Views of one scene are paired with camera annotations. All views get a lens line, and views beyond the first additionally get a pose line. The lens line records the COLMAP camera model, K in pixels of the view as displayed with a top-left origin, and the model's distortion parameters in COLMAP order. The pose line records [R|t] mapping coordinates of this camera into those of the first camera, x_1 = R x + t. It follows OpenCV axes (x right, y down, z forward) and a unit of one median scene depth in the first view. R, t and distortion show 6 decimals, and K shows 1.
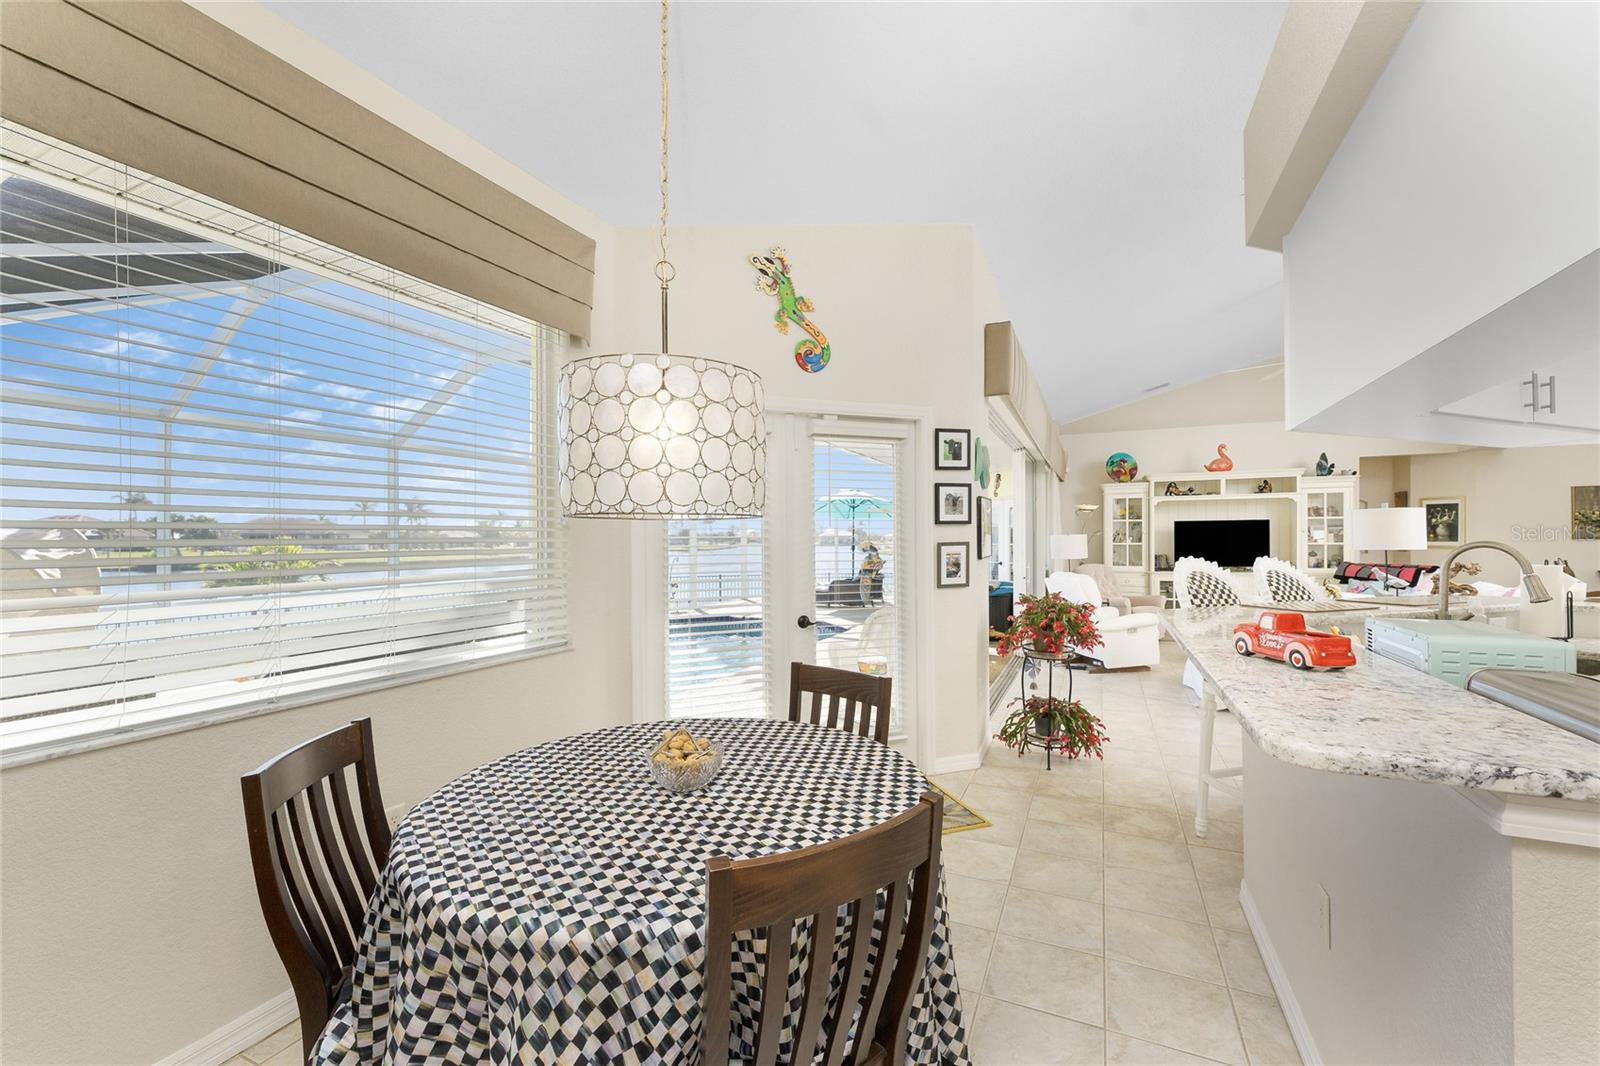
lens RADIAL K [[647.0, 0, 815.5], [0, 647.0, 535.8], [0, 0, 1]] dist [-0.000317, -0.000381]
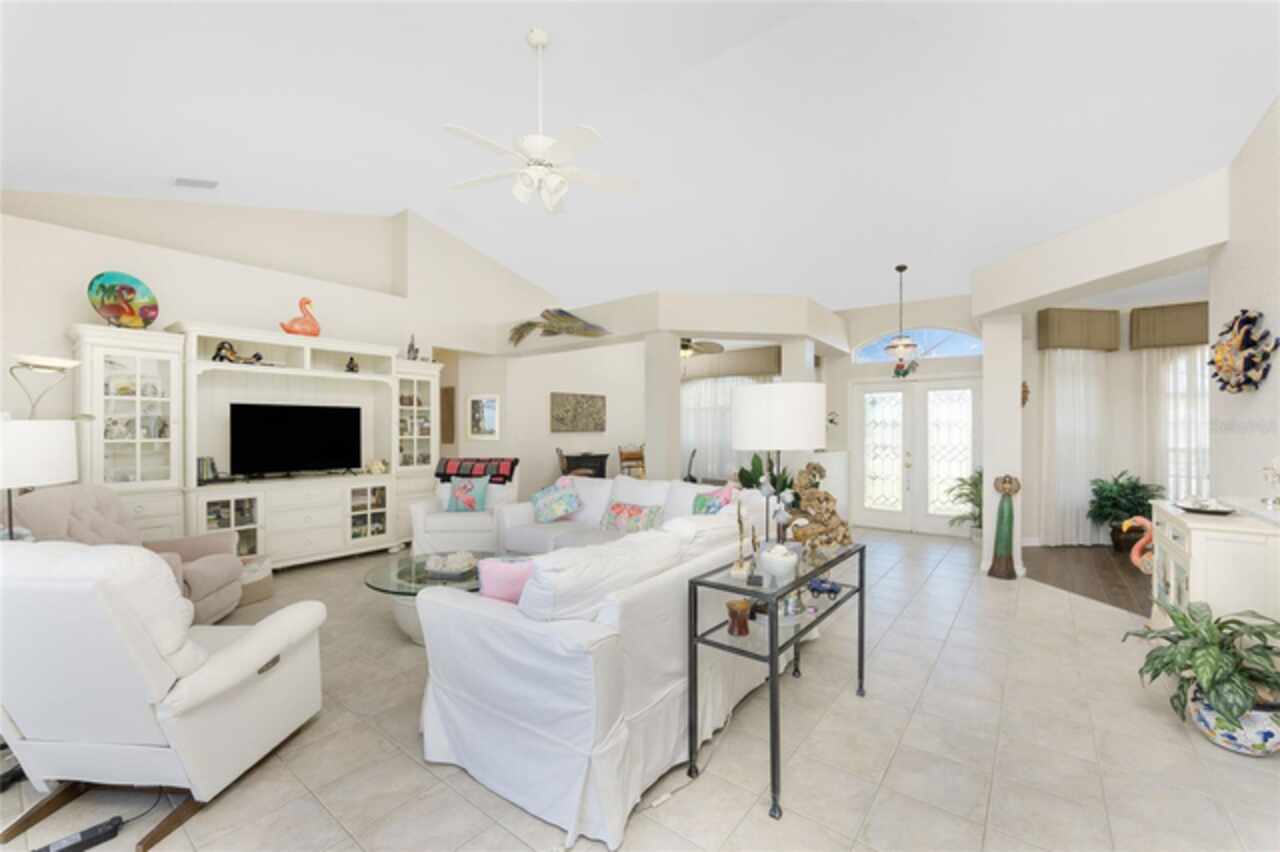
lens RADIAL K [[522.5, 0, 640.5], [0, 522.5, 429.3], [0, 0, 1]] dist [-0.000854, -0.000233]
pose [[0.245537, 0.005110, 0.969374, 0.162931], [-0.008443, 0.999959, -0.003133, 0.000736], [-0.969350, -0.007415, 0.245570, 0.496649]]
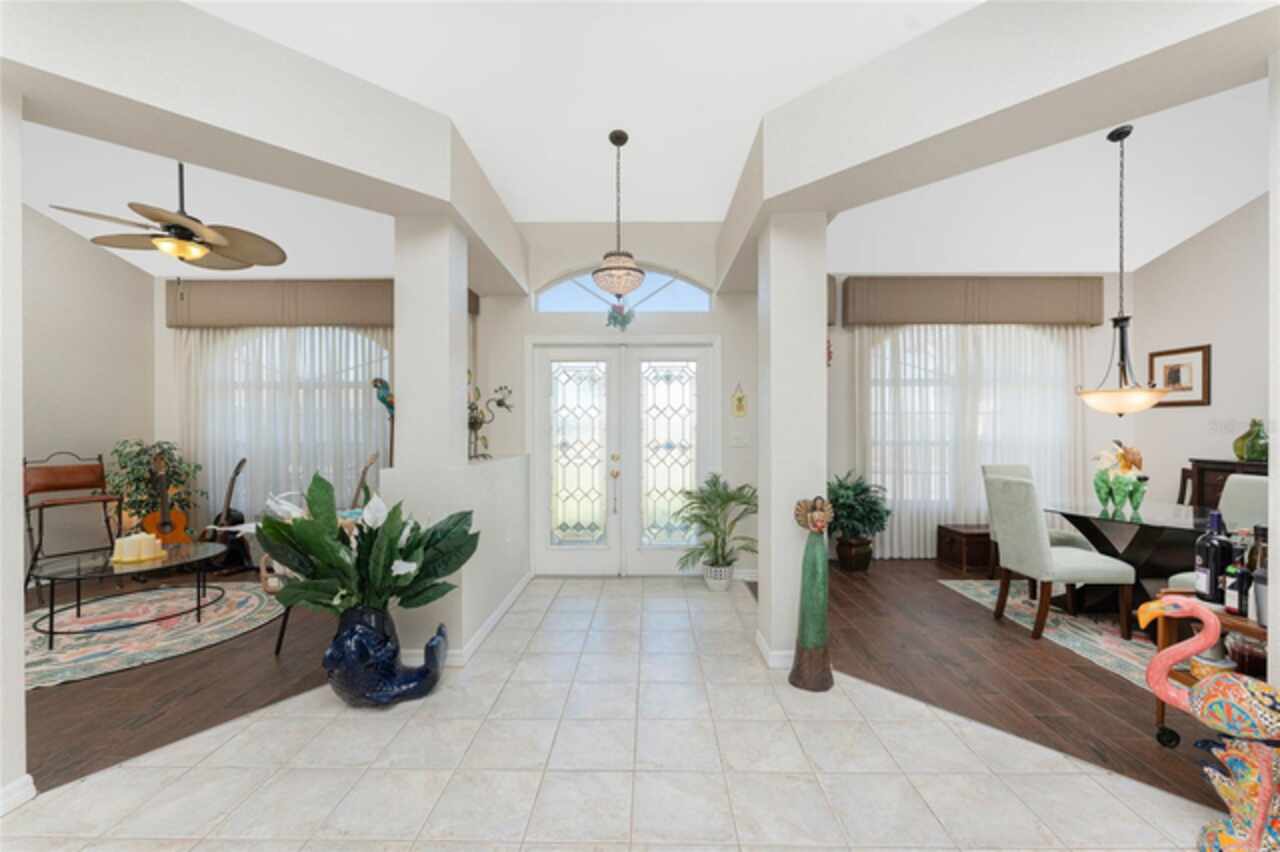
lens RADIAL K [[517.6, 0, 652.4], [0, 517.6, 428.3], [0, 0, 1]] dist [-0.000317, -0.000381]
pose [[-0.394796, 0.002642, 0.918765, 0.572439], [-0.003738, 0.999983, -0.004481, 0.006381], [-0.918761, -0.005204, -0.394779, 0.463102]]
